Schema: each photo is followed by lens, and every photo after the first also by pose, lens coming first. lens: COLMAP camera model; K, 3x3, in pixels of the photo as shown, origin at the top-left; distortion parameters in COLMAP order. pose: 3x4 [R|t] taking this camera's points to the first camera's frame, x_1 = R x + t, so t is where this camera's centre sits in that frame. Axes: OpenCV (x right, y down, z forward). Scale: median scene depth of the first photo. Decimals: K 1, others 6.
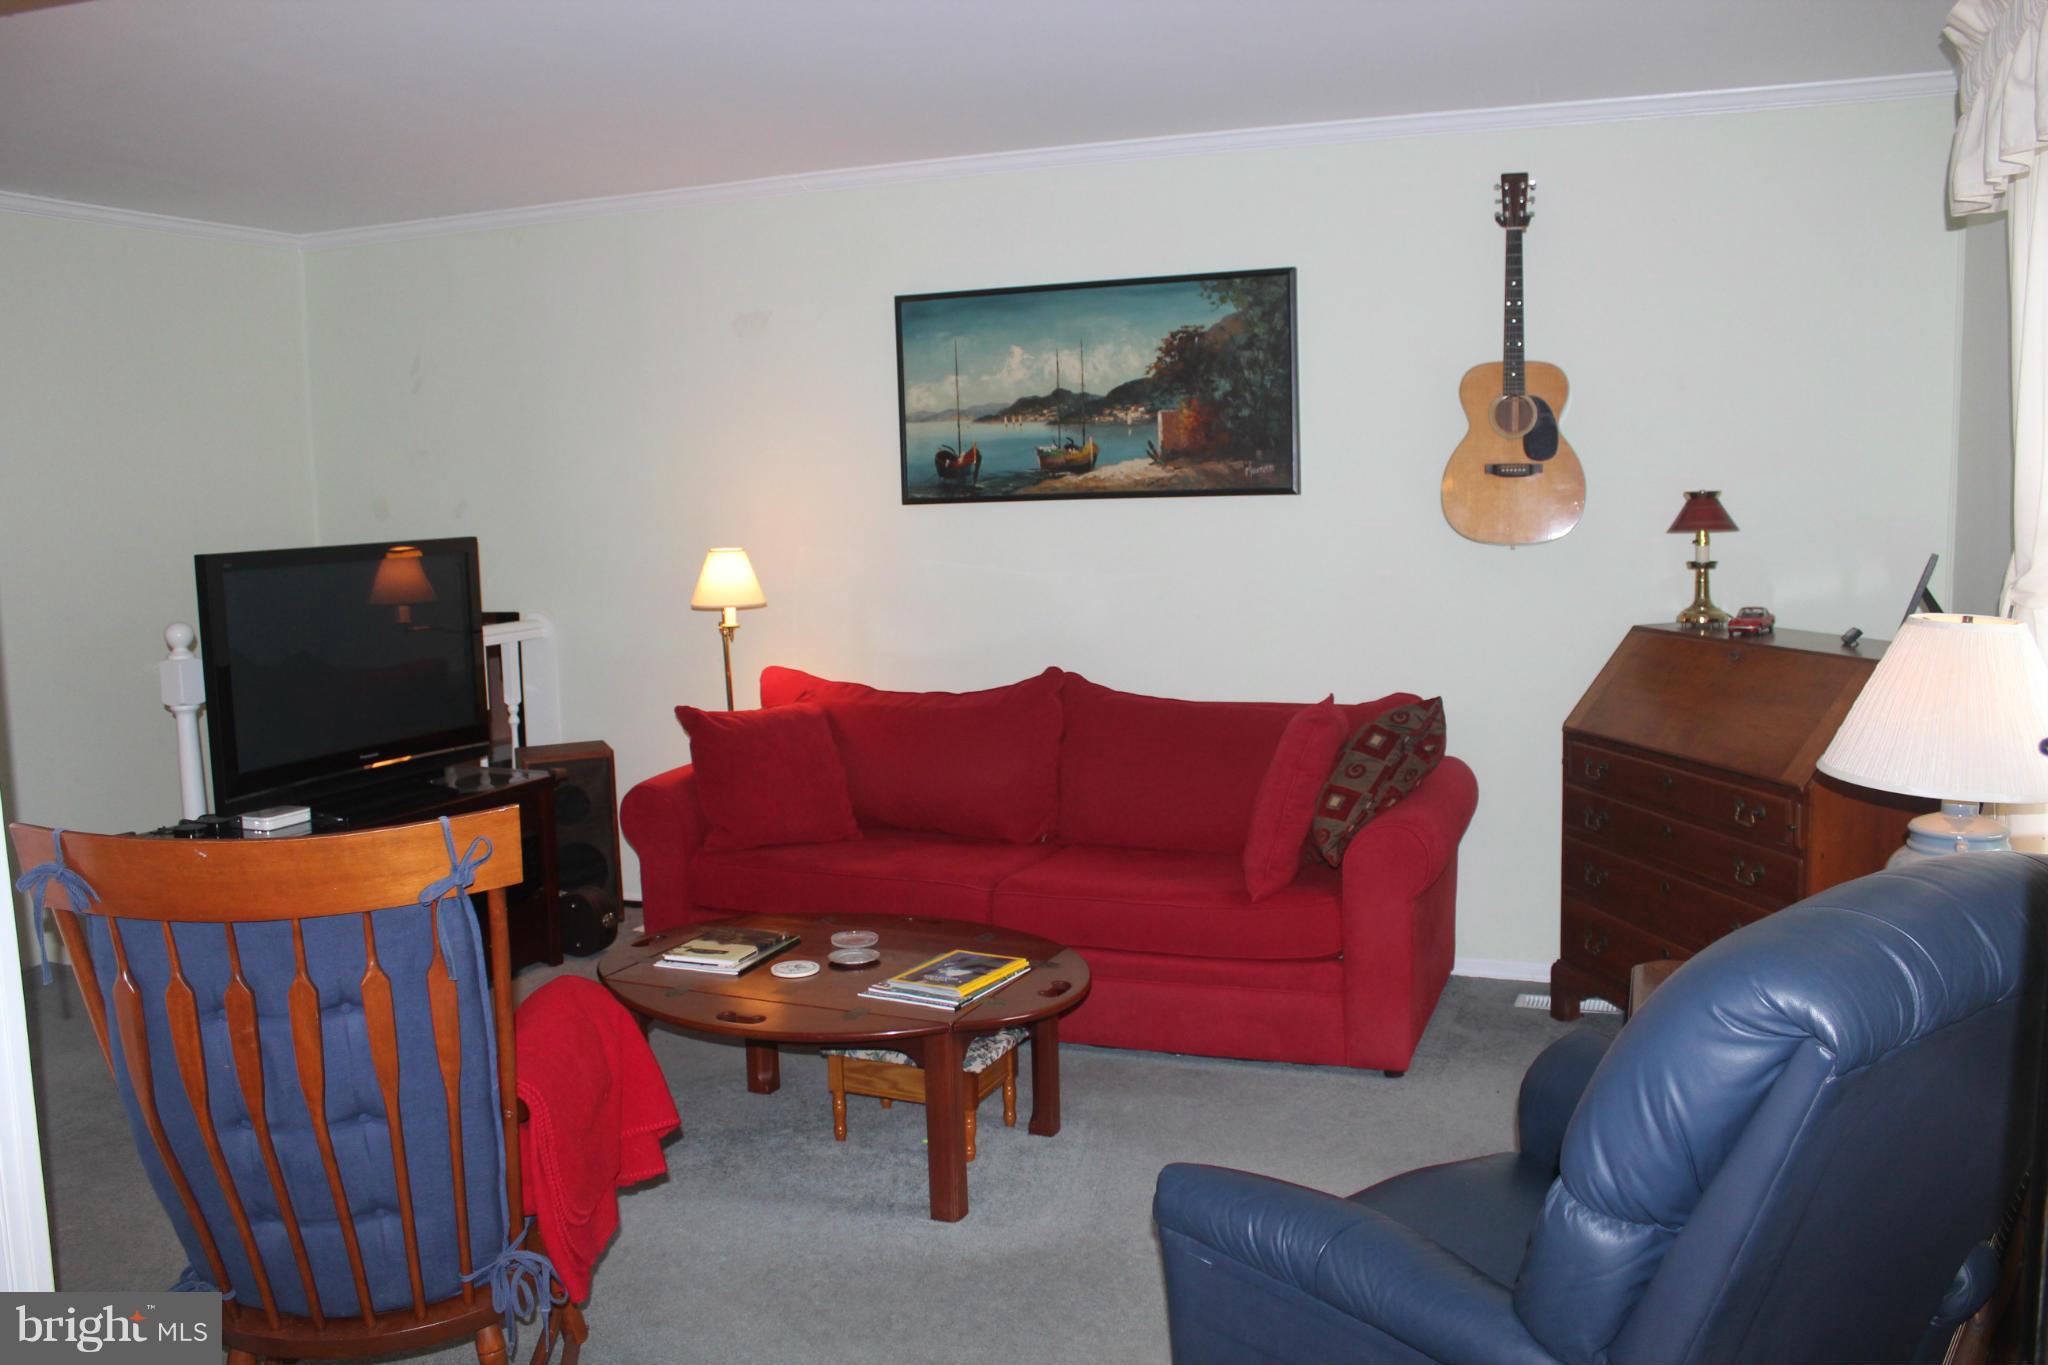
lens RADIAL K [[1739.3, 0, 1054.2], [0, 1739.3, 693.0], [0, 0, 1]] dist [-0.144887, 0.200412]
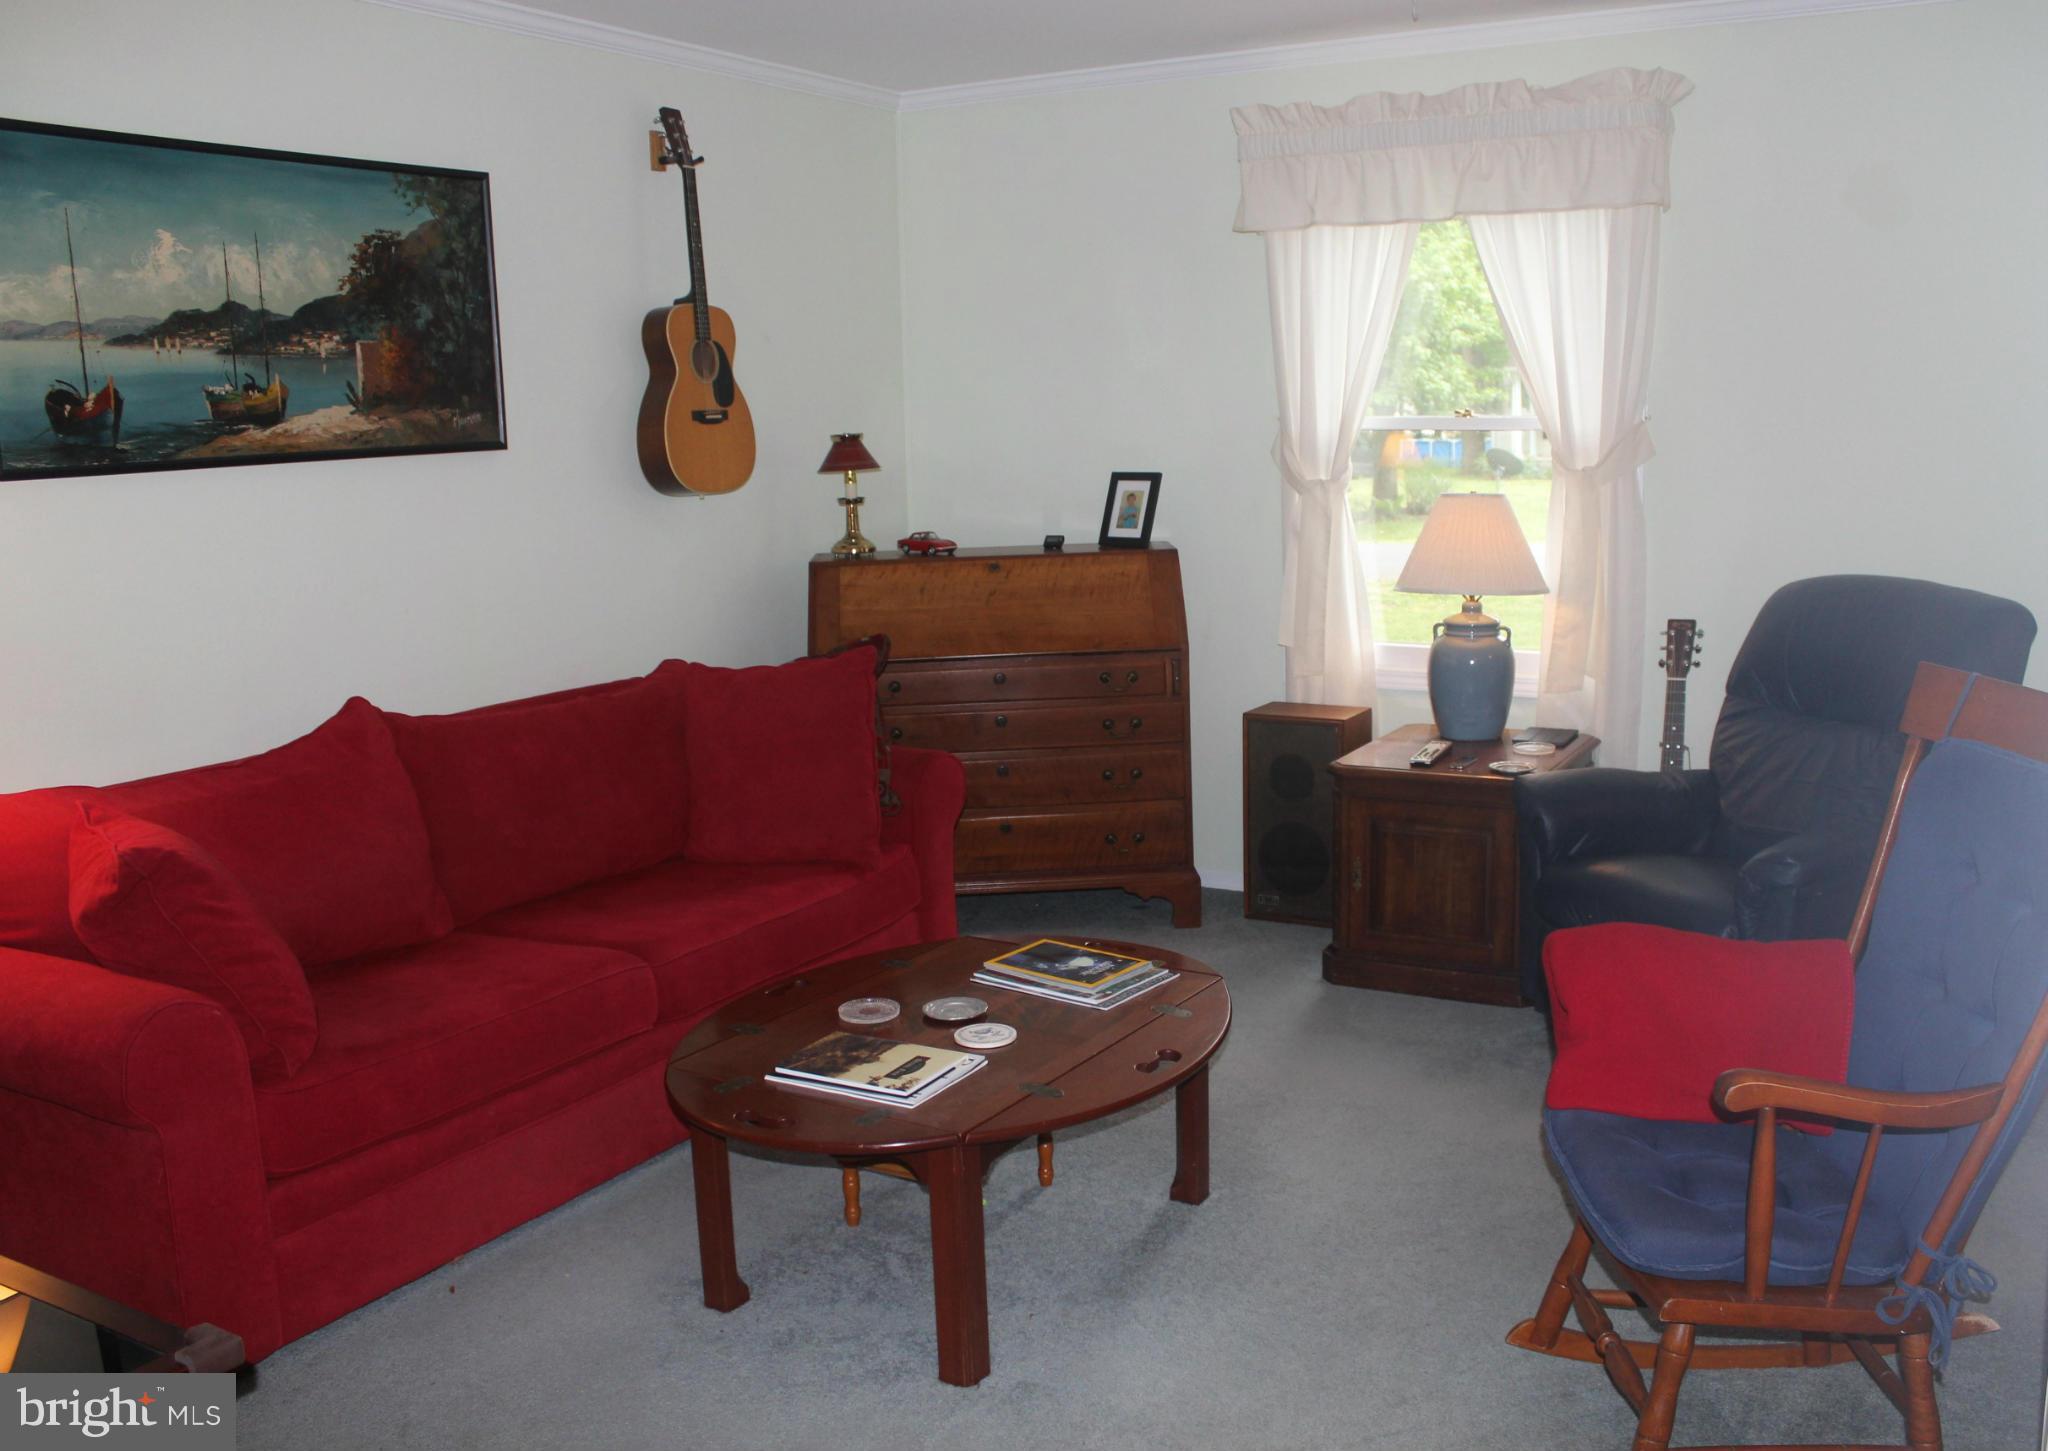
lens RADIAL K [[1950.5, 0, 1024.0], [0, 1950.5, 725.5], [0, 0, 1]] dist [-0.145465, 0.216744]
pose [[0.125494, -0.143919, 0.981600, -0.732048], [0.140648, 0.982010, 0.125998, -0.064027], [-0.982074, 0.122248, 0.143478, 0.619258]]
